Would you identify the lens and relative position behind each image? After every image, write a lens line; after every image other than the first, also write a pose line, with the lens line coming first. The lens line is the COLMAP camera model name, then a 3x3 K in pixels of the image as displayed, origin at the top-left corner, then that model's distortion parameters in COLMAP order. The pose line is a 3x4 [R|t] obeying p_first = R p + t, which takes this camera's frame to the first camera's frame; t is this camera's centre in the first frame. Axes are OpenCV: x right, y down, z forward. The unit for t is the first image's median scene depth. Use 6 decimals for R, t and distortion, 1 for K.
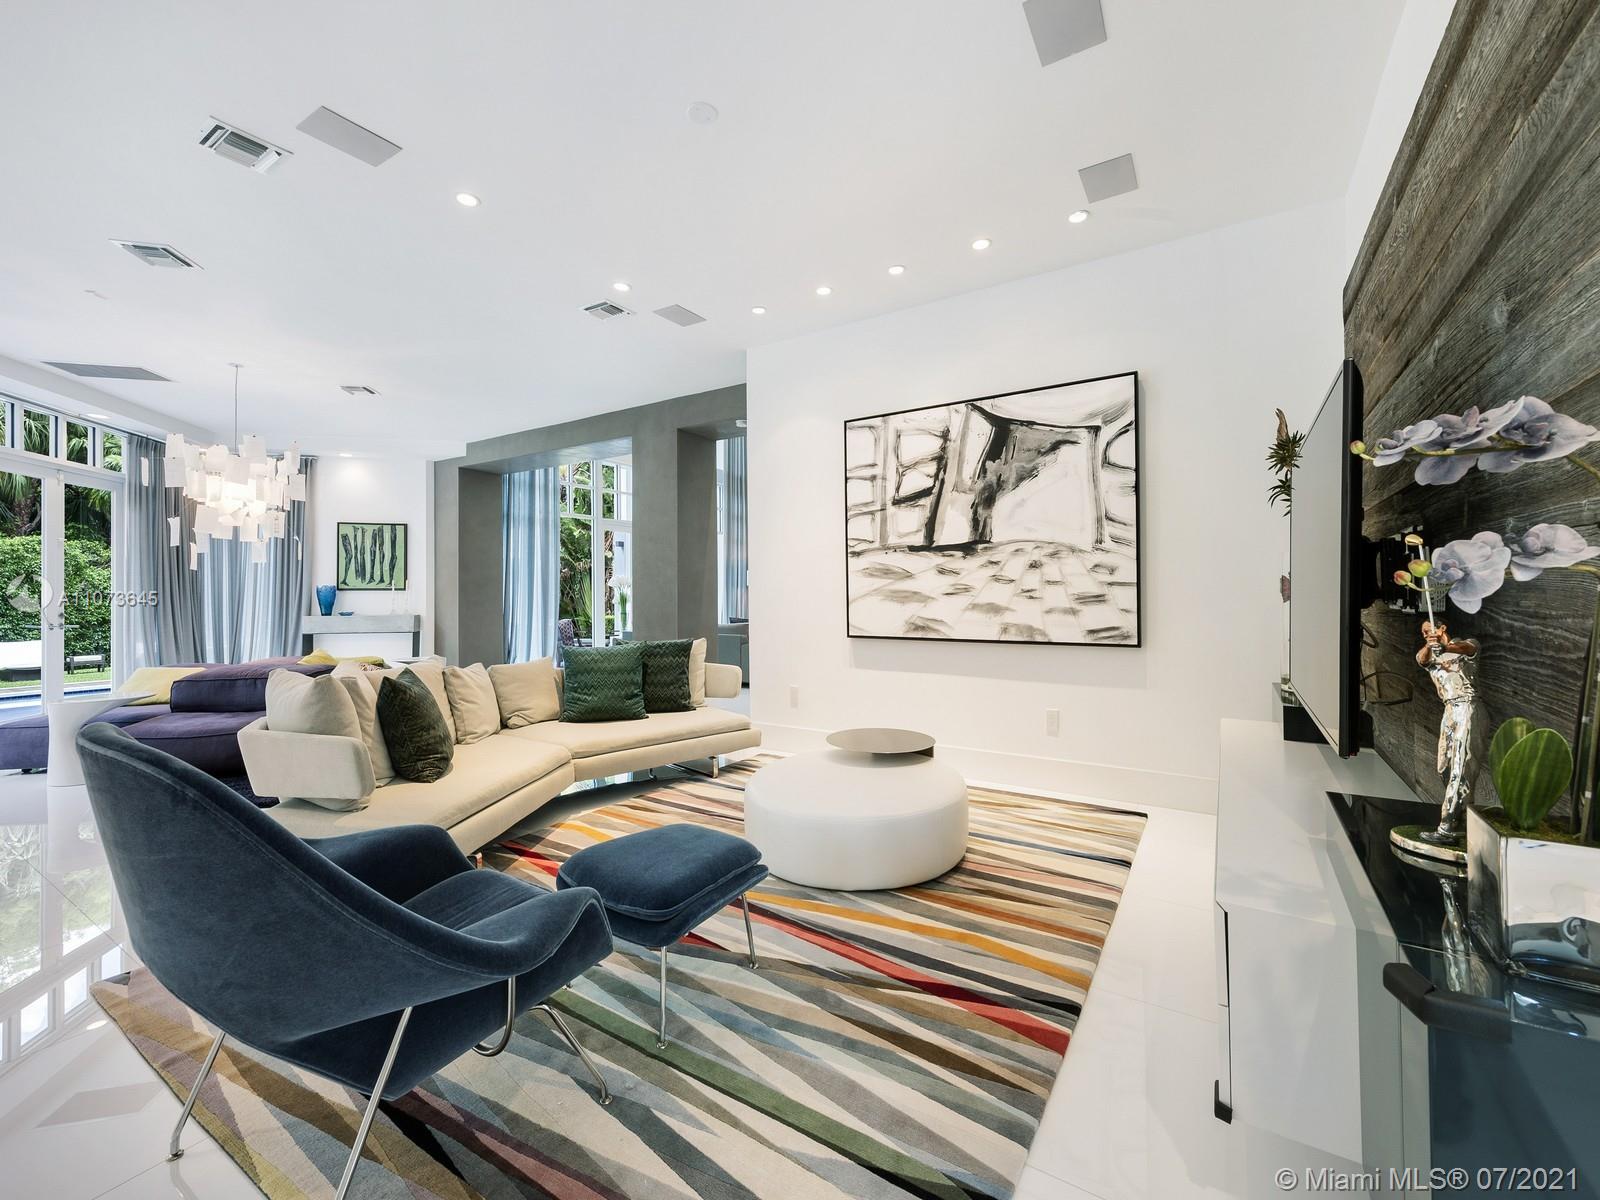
lens RADIAL K [[644.8, 0, 805.3], [0, 644.8, 594.5], [0, 0, 1]] dist [0.009489, -0.002397]
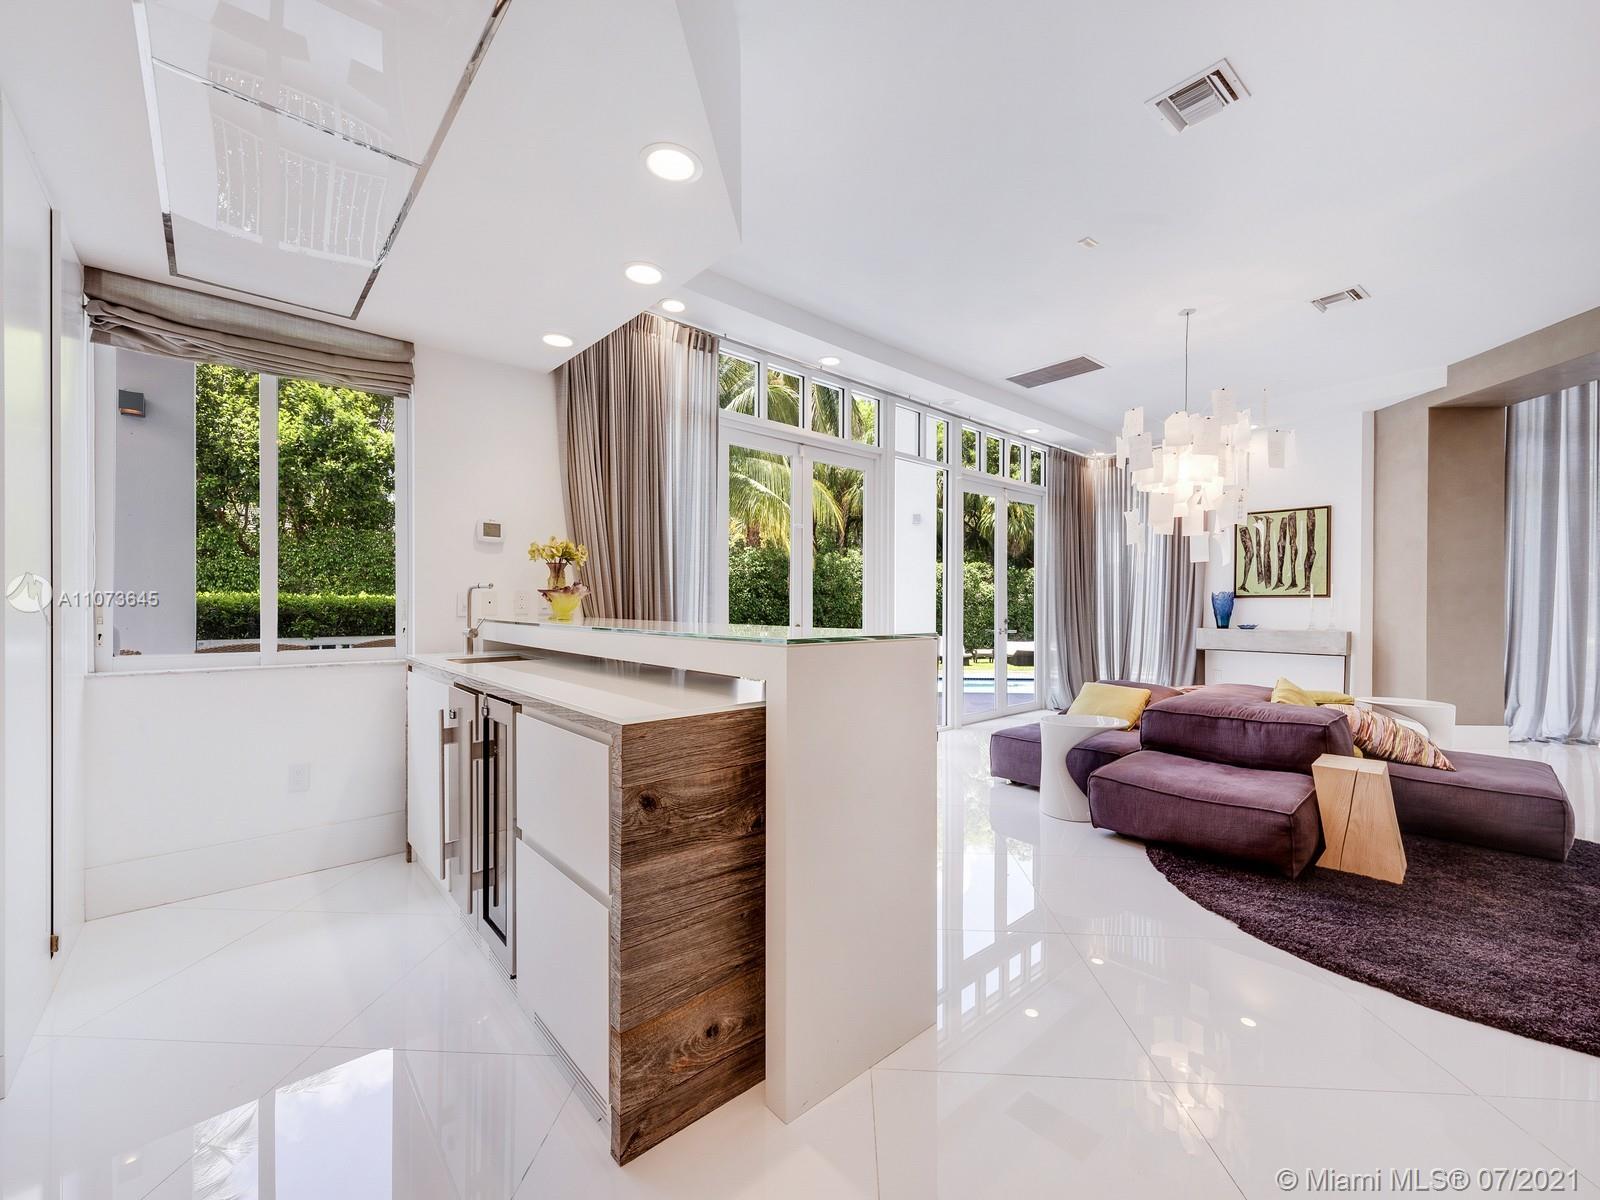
lens RADIAL K [[644.8, 0, 805.8], [0, 644.8, 606.1], [0, 0, 1]] dist [0.009489, -0.002397]
pose [[0.474405, 0.007814, -0.880272, -0.259926], [-0.004704, 0.999969, 0.006341, 0.001494], [0.880294, 0.001133, 0.474427, 0.139825]]
